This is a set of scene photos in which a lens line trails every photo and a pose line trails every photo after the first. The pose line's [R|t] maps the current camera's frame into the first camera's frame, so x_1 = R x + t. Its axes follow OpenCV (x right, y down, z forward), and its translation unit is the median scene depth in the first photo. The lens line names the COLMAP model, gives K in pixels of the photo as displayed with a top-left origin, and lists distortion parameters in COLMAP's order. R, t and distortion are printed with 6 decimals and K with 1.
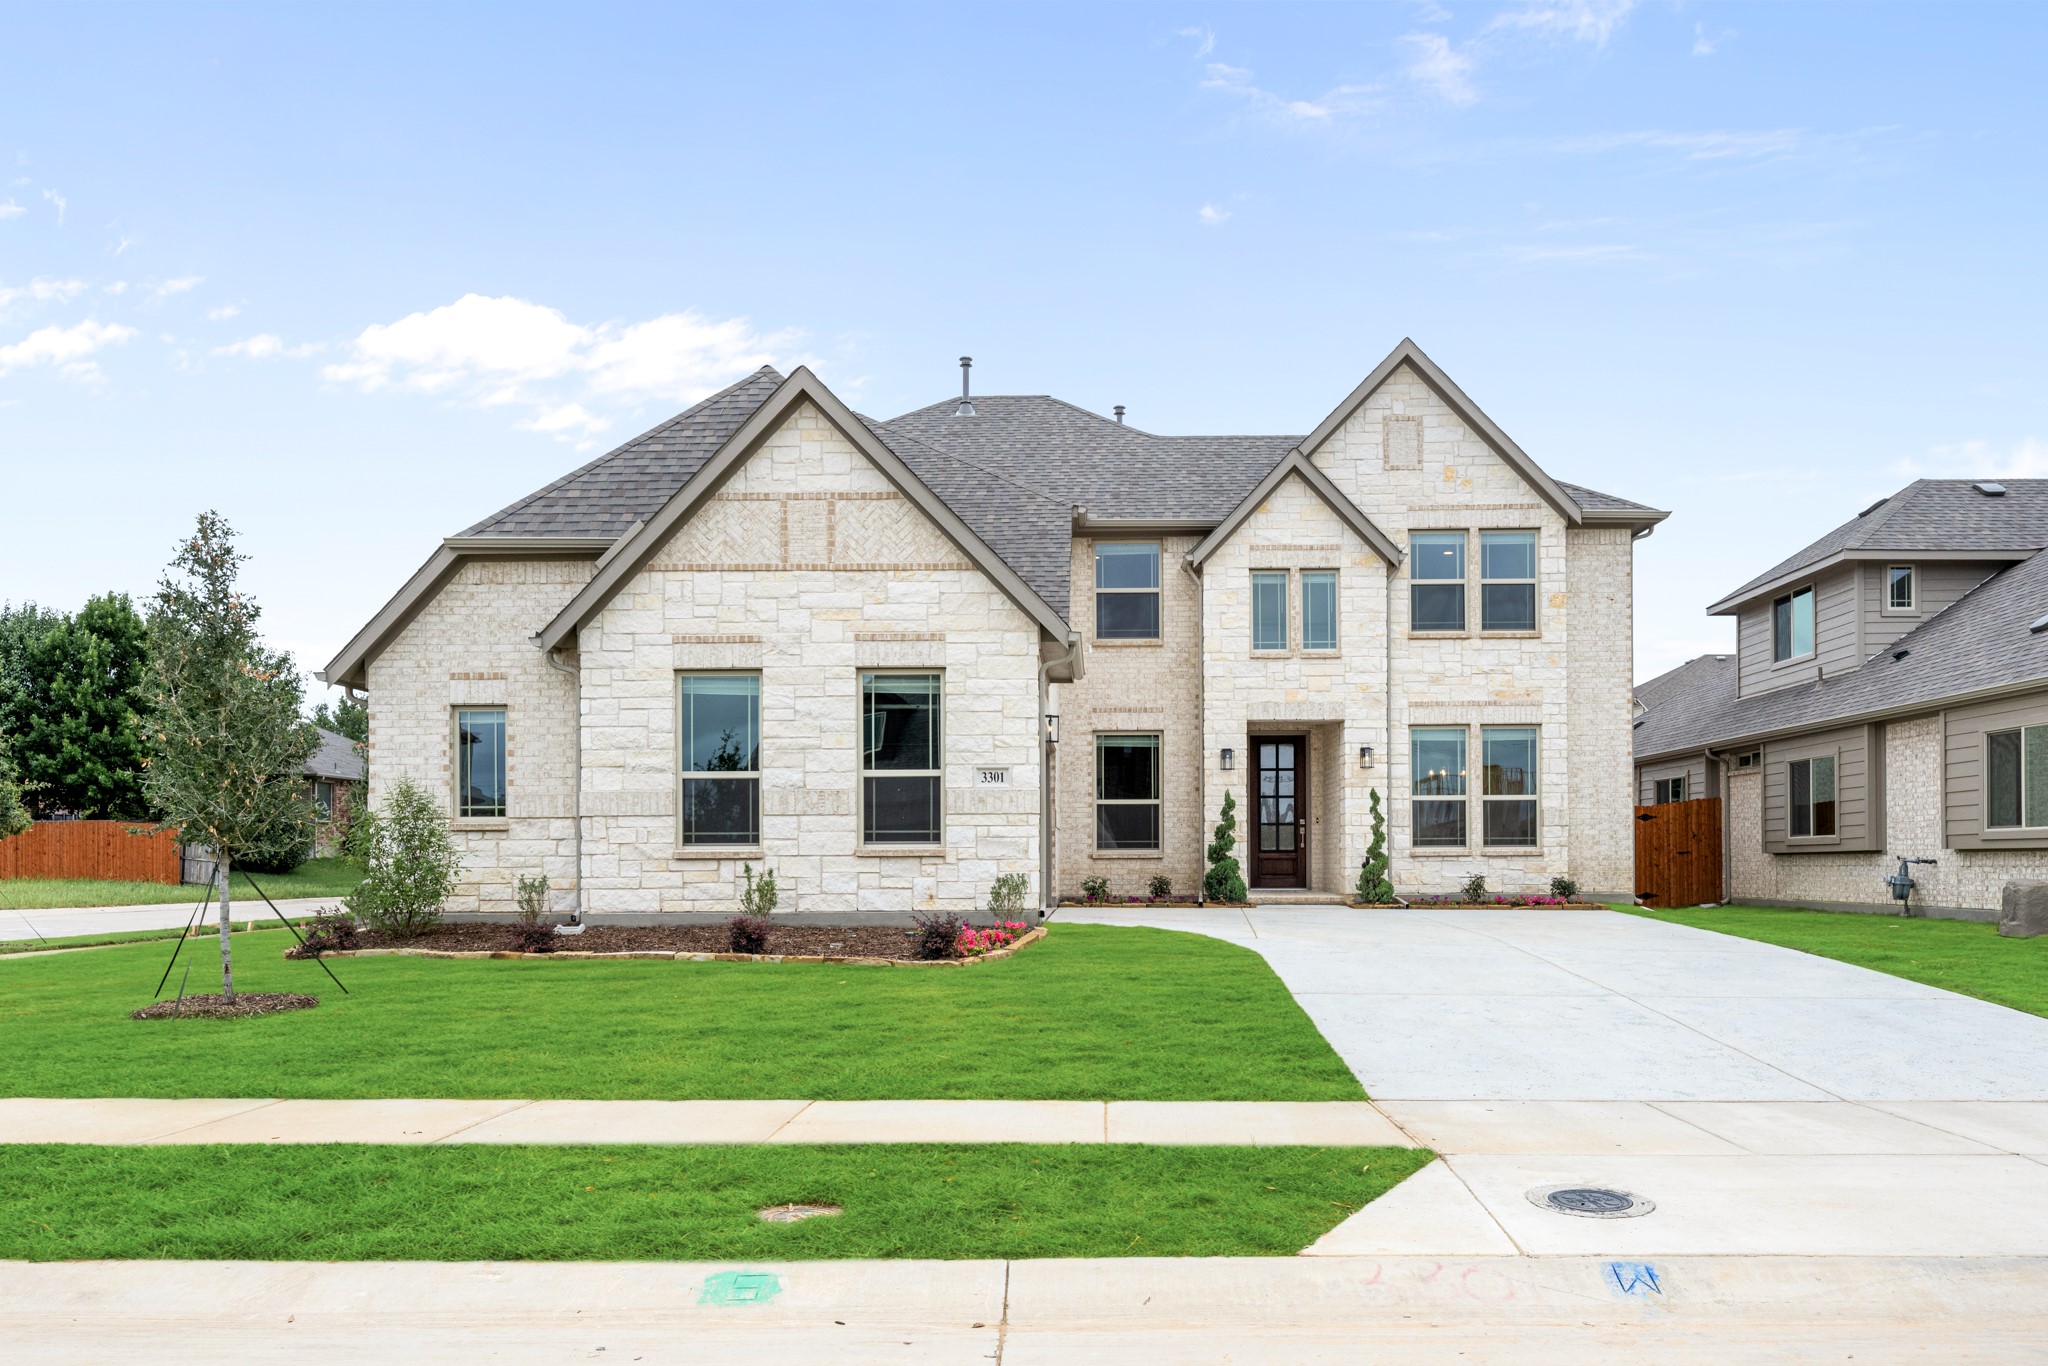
lens RADIAL K [[1631.5, 0, 1024.0], [0, 1631.5, 683.0], [0, 0, 1]] dist [0.001506, 0.001083]
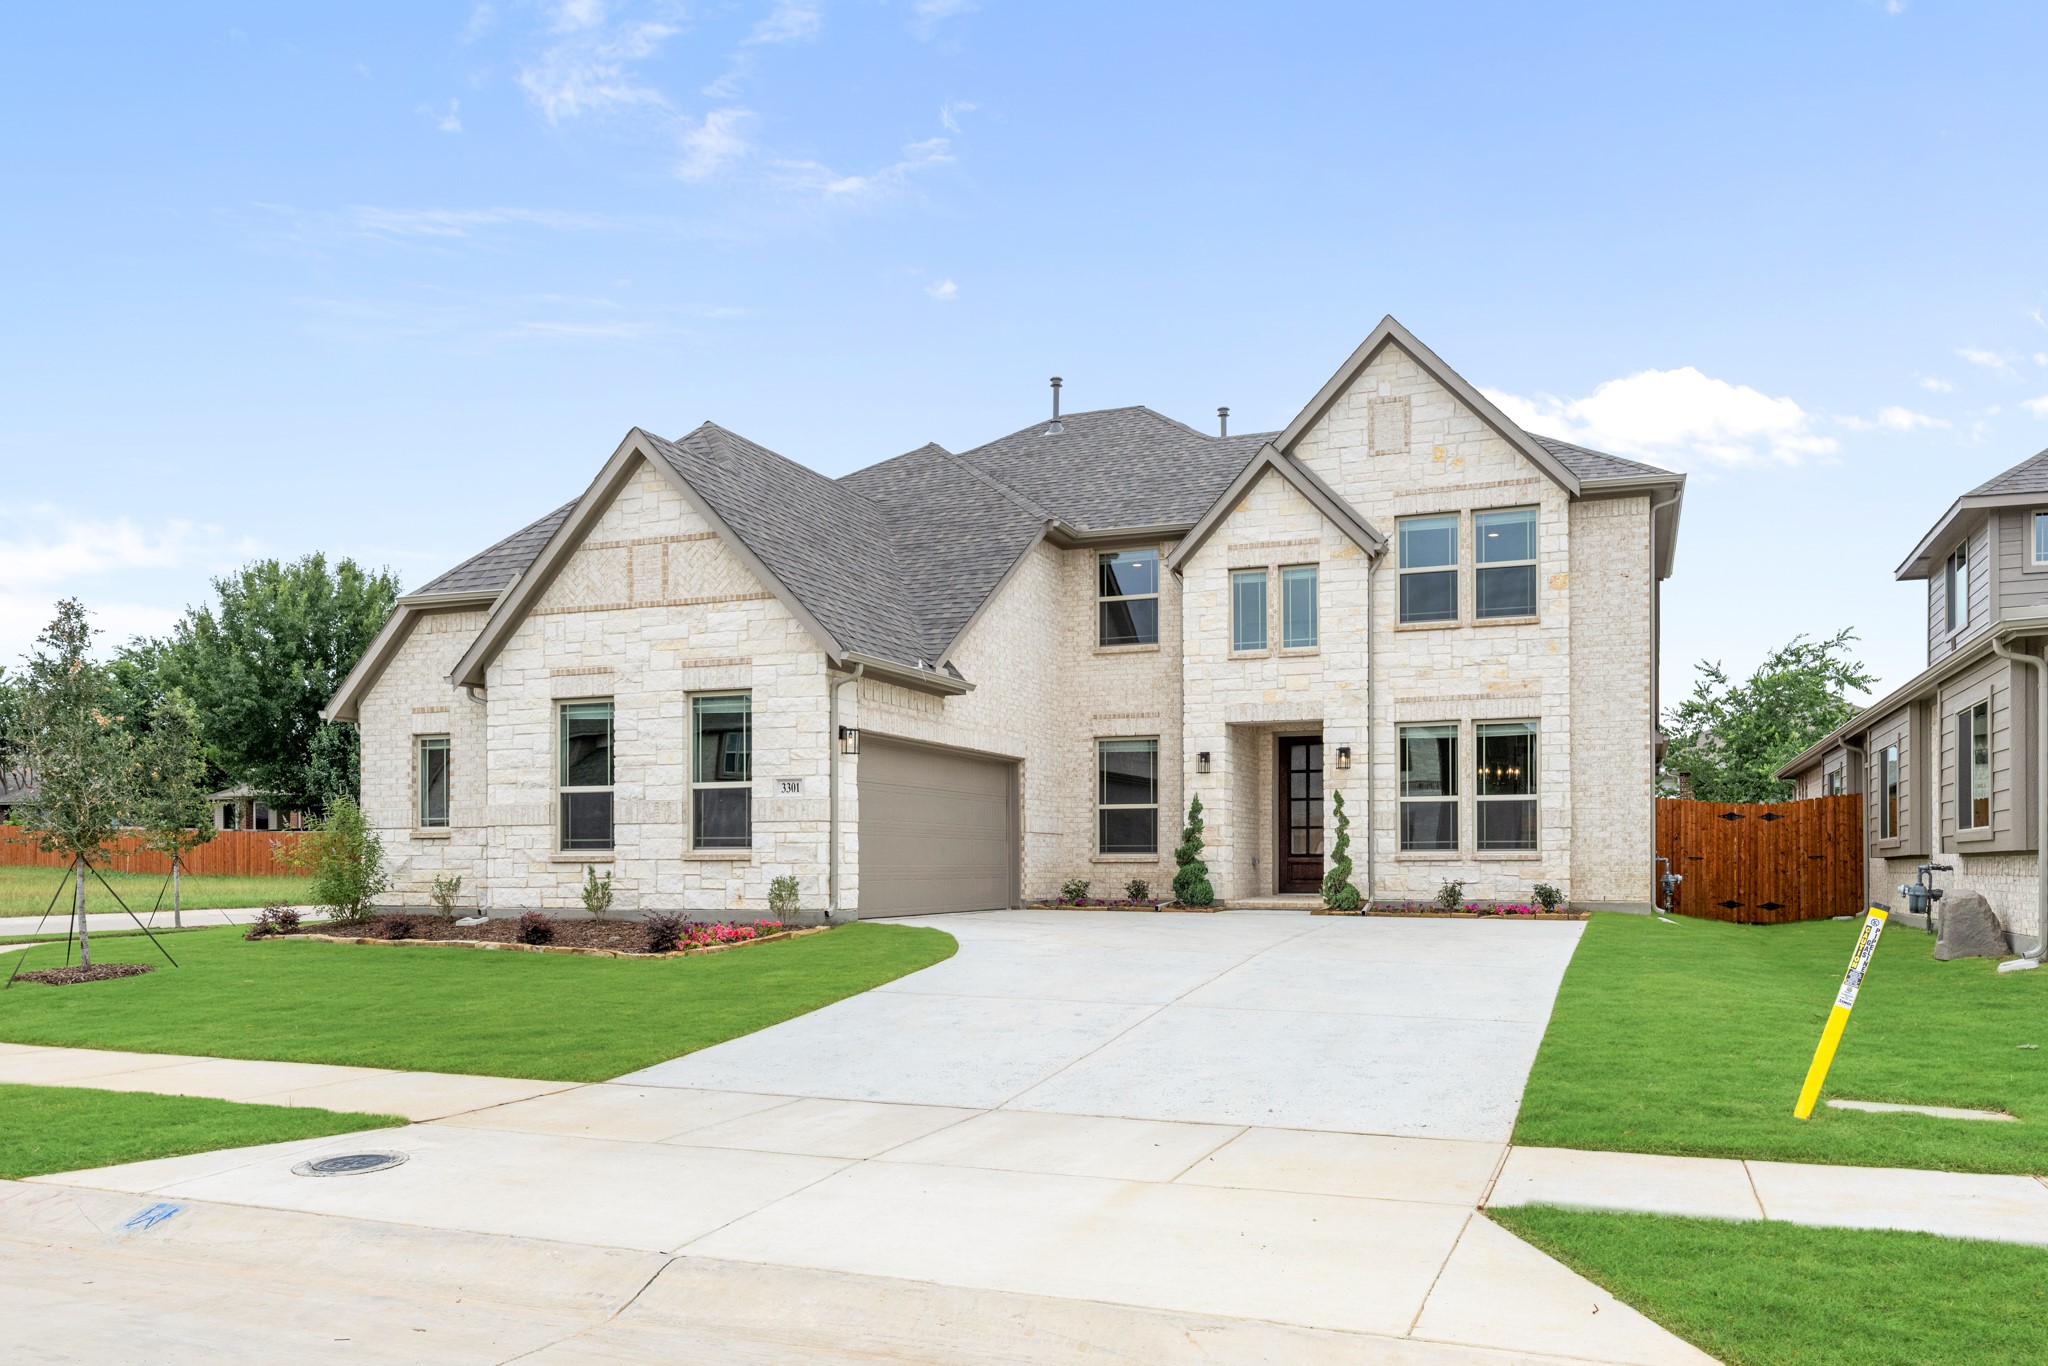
lens RADIAL K [[1631.5, 0, 1024.0], [0, 1631.5, 683.0], [0, 0, 1]] dist [0.001506, 0.001083]
pose [[0.924121, -0.039373, -0.380066, 0.400066], [0.038929, 0.999203, -0.008857, 0.002766], [0.380111, -0.006611, 0.924917, 0.039956]]
